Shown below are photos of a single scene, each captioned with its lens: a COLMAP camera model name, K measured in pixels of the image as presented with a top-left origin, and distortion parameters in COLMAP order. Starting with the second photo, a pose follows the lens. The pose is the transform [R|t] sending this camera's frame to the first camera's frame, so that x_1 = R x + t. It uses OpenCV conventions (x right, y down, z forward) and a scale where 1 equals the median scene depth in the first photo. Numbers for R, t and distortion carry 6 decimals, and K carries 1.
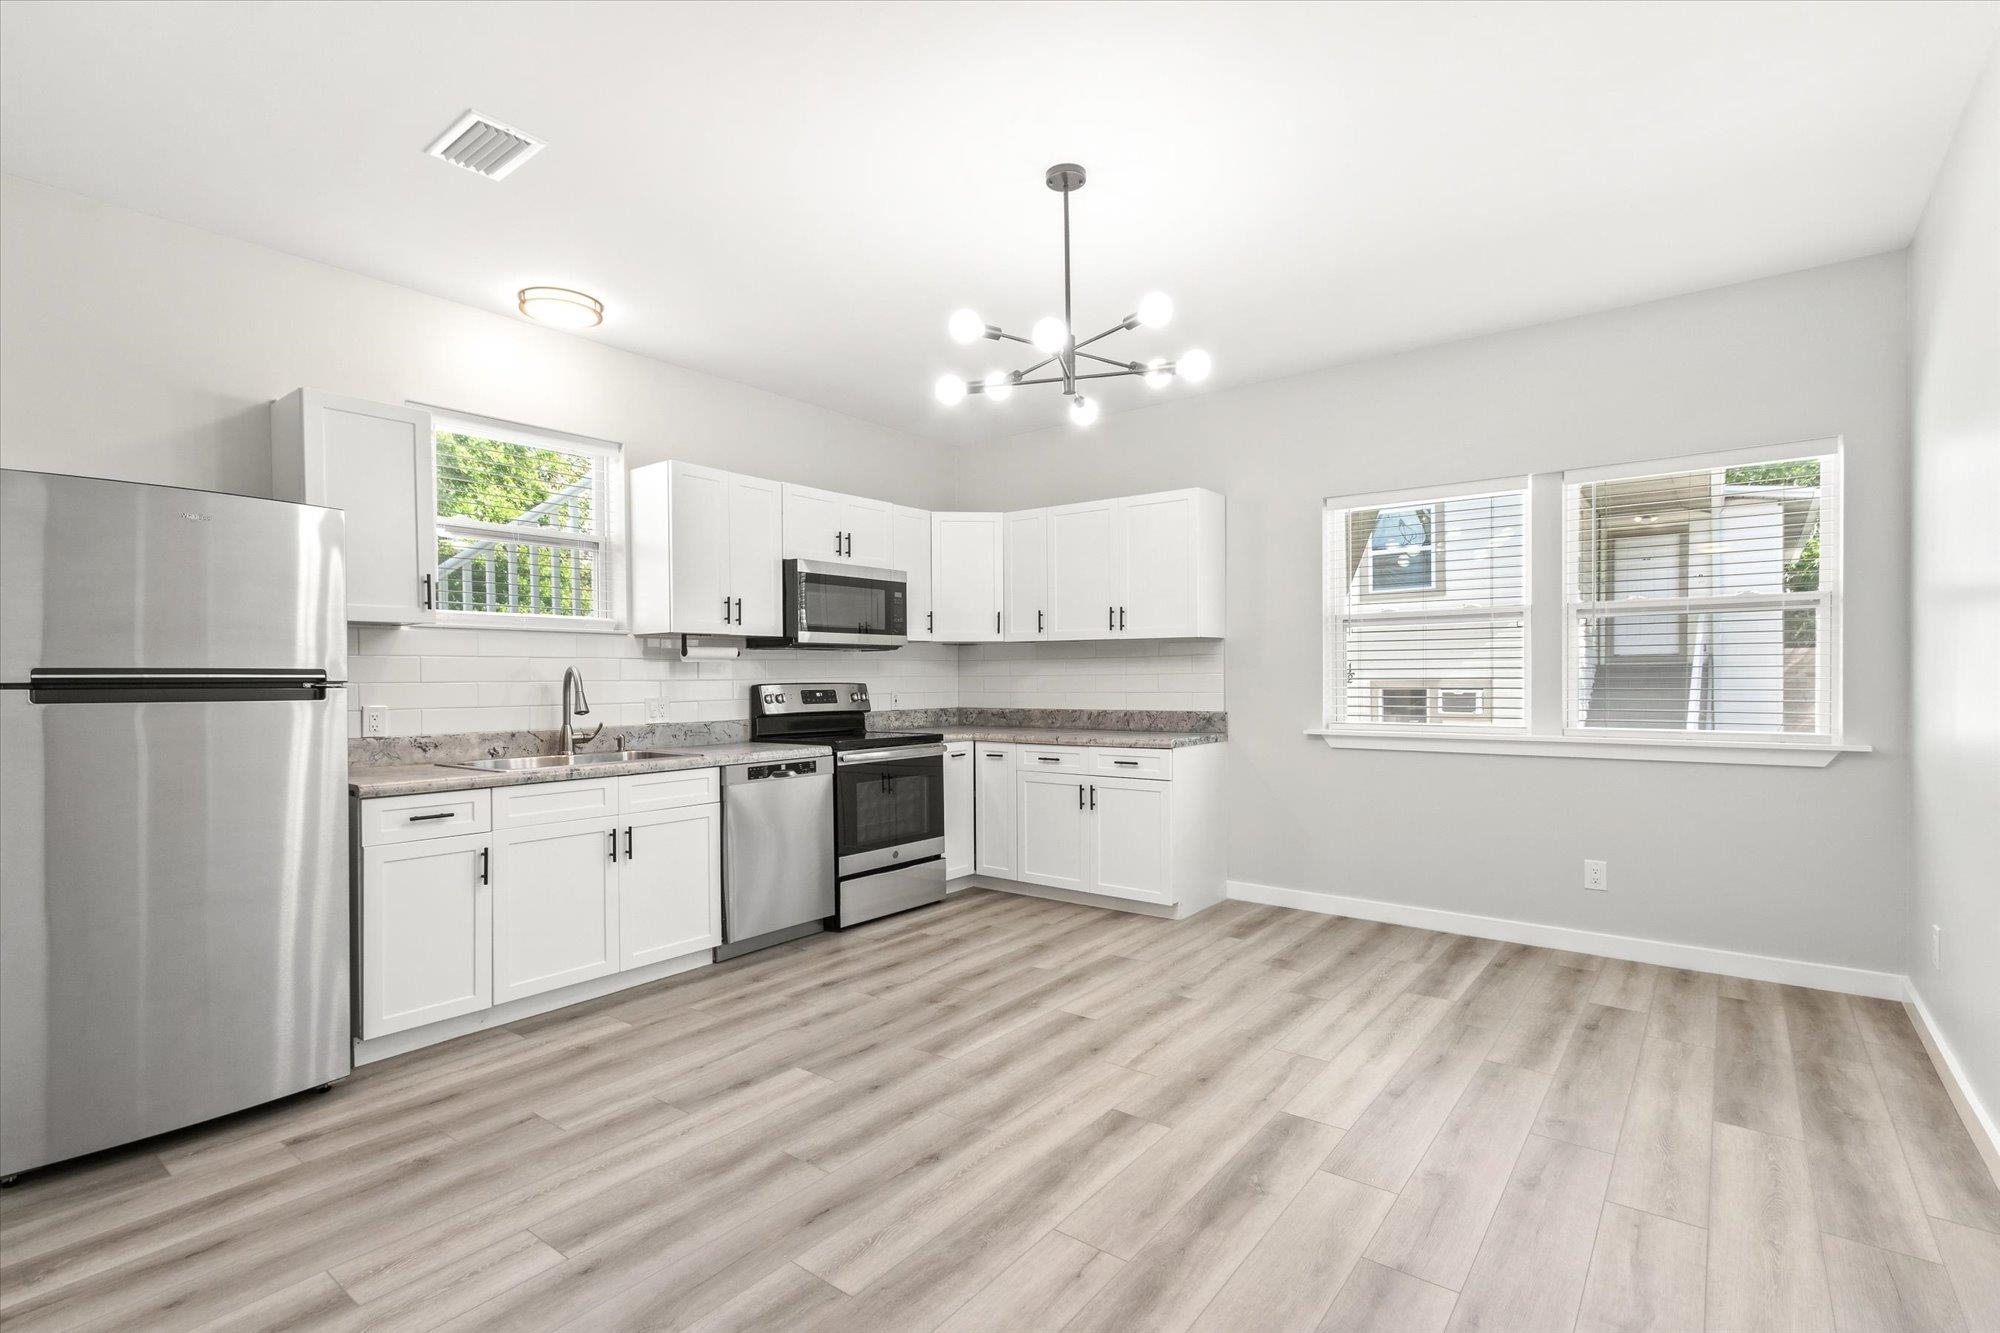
lens RADIAL K [[912.6, 0, 1009.3], [0, 912.6, 688.6], [0, 0, 1]] dist [0.002217, -0.000236]
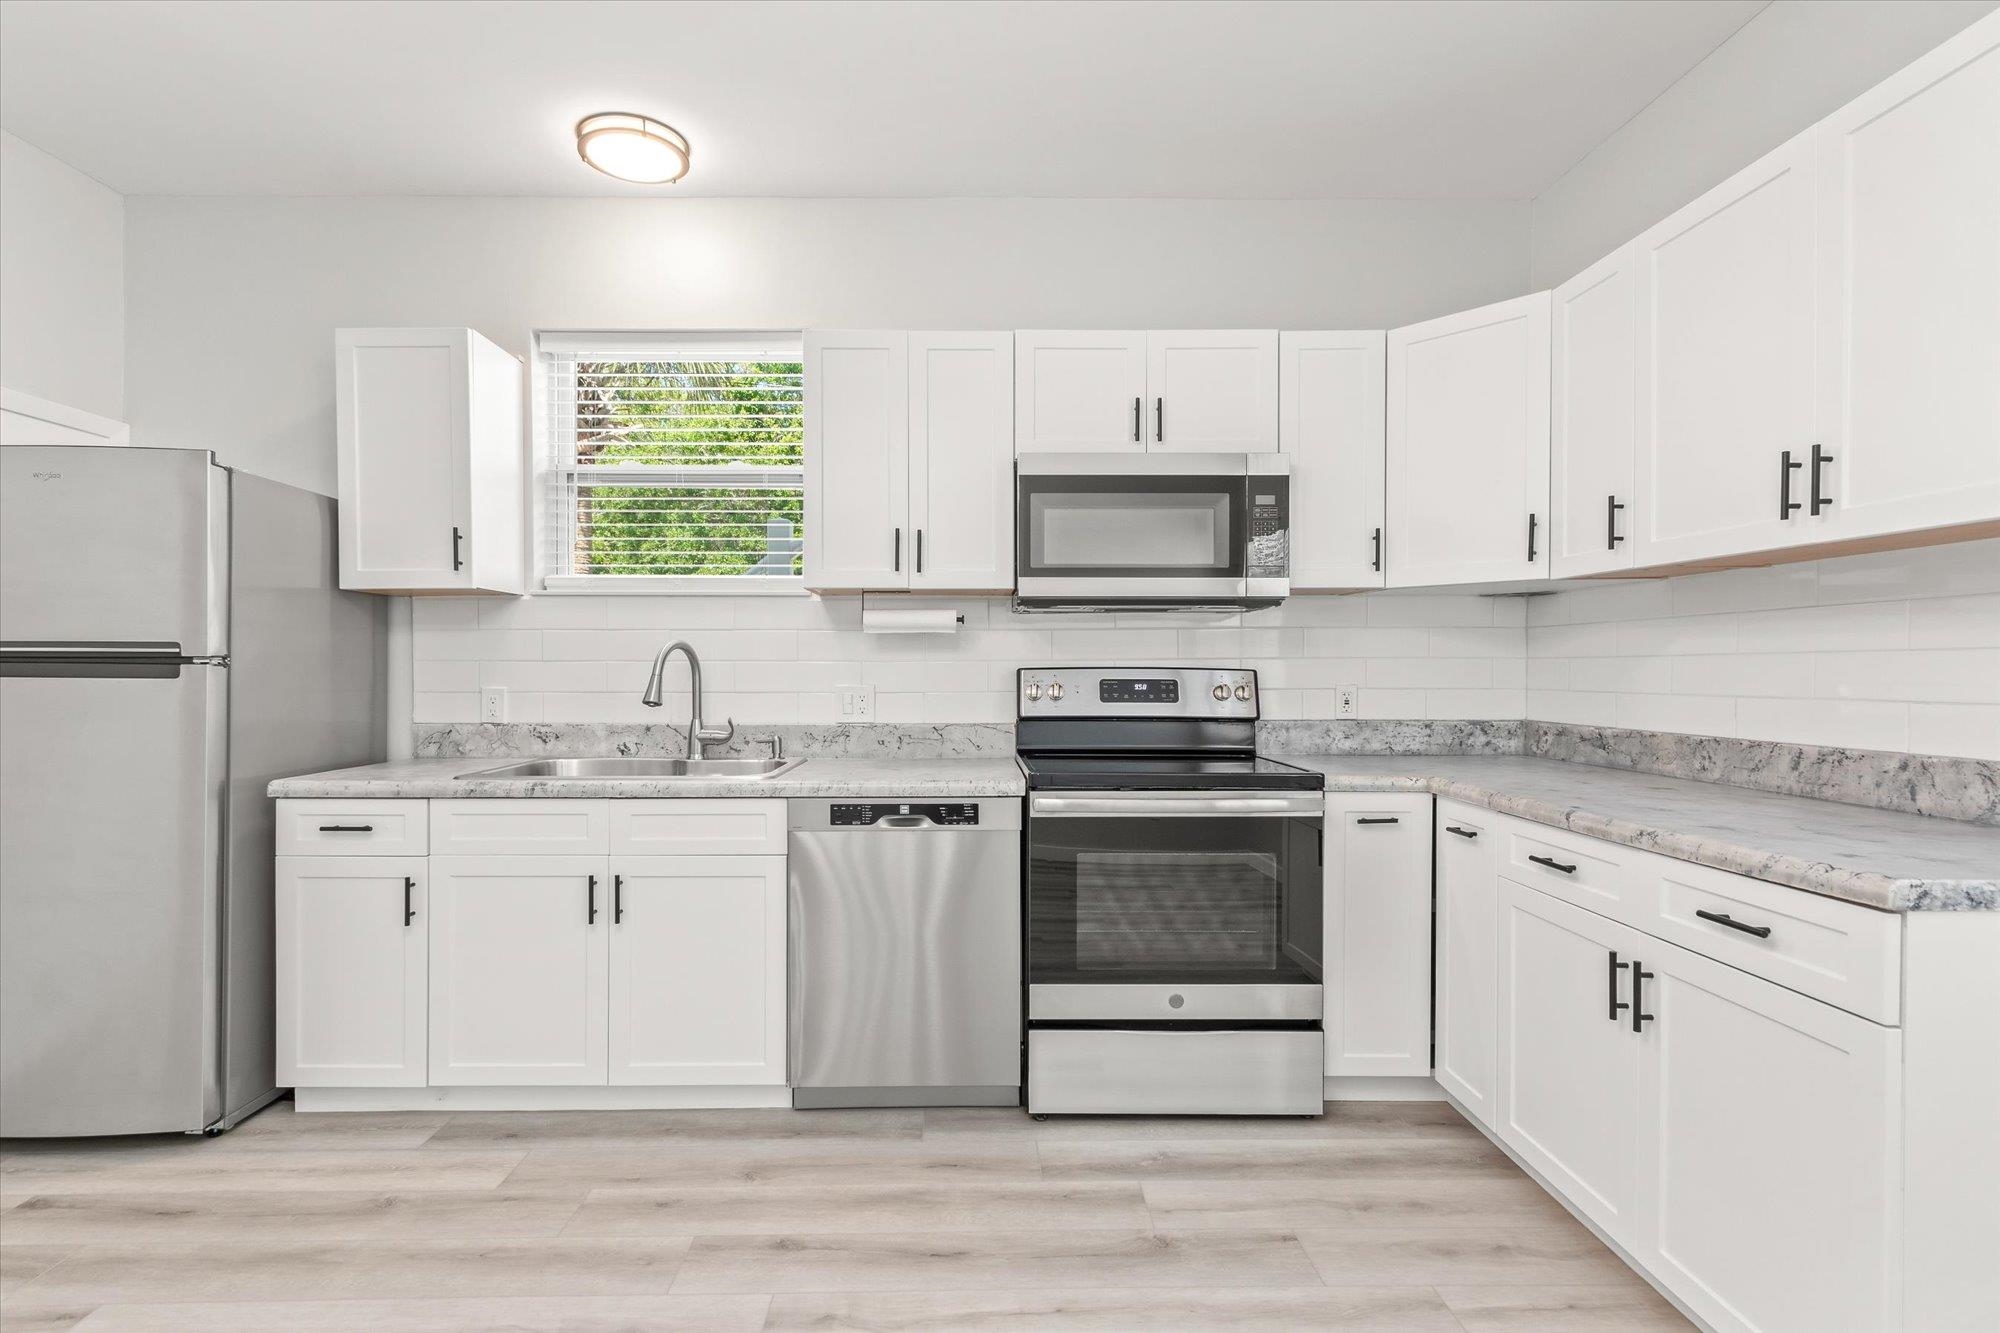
lens RADIAL K [[942.6, 0, 981.0], [0, 942.6, 679.6], [0, 0, 1]] dist [0.006505, -0.000100]
pose [[0.619902, 0.016635, -0.784503, 0.244337], [-0.014613, 0.999847, 0.009655, -0.003193], [0.784543, 0.005478, 0.620050, 0.645504]]
